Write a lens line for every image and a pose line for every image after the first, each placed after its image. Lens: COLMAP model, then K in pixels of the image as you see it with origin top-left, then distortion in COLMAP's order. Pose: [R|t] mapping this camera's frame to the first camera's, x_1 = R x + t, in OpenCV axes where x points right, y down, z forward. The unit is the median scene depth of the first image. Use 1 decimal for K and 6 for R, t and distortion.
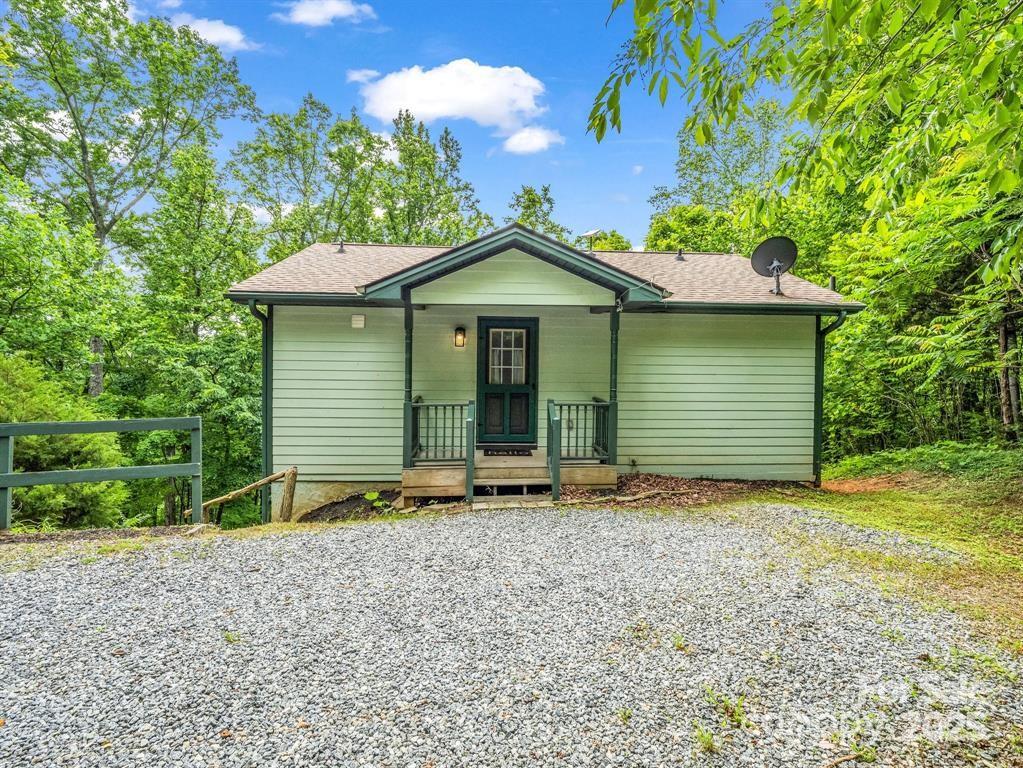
lens RADIAL K [[504.8, 0, 505.6], [0, 504.8, 376.7], [0, 0, 1]] dist [-0.020468, -0.000499]
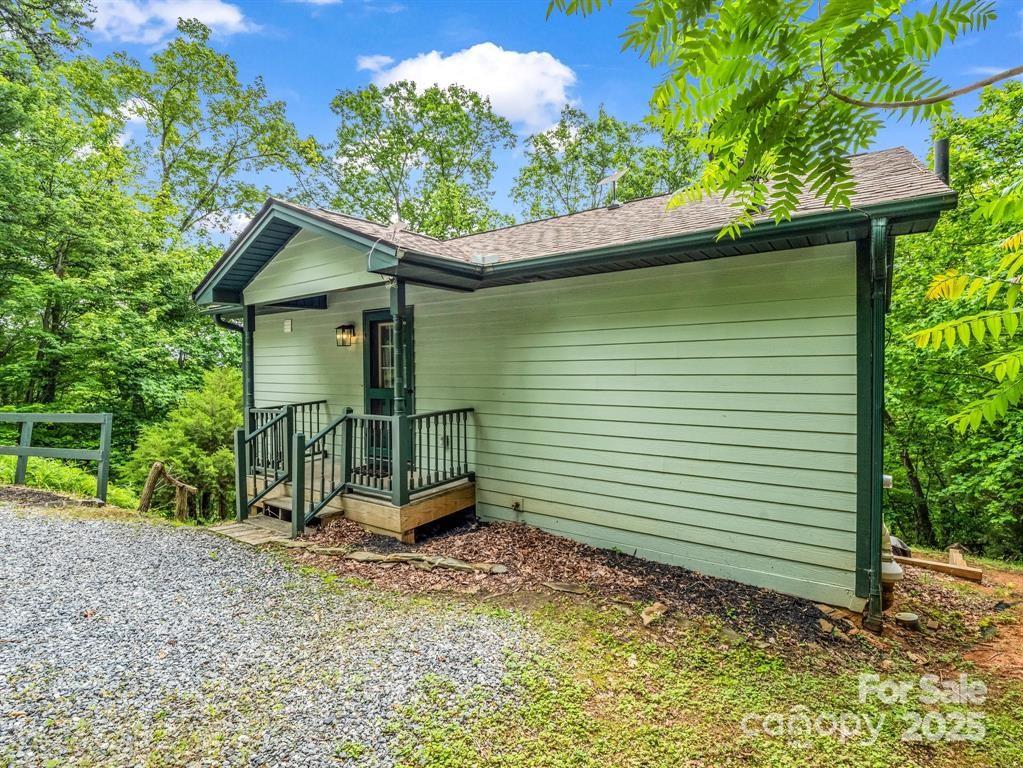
lens RADIAL K [[504.8, 0, 505.6], [0, 504.8, 376.7], [0, 0, 1]] dist [-0.020468, -0.000499]
pose [[0.773450, -0.006378, -0.633825, 0.674813], [0.006034, 0.999978, -0.002699, -0.001398], [0.633828, -0.001737, 0.773472, 0.471787]]
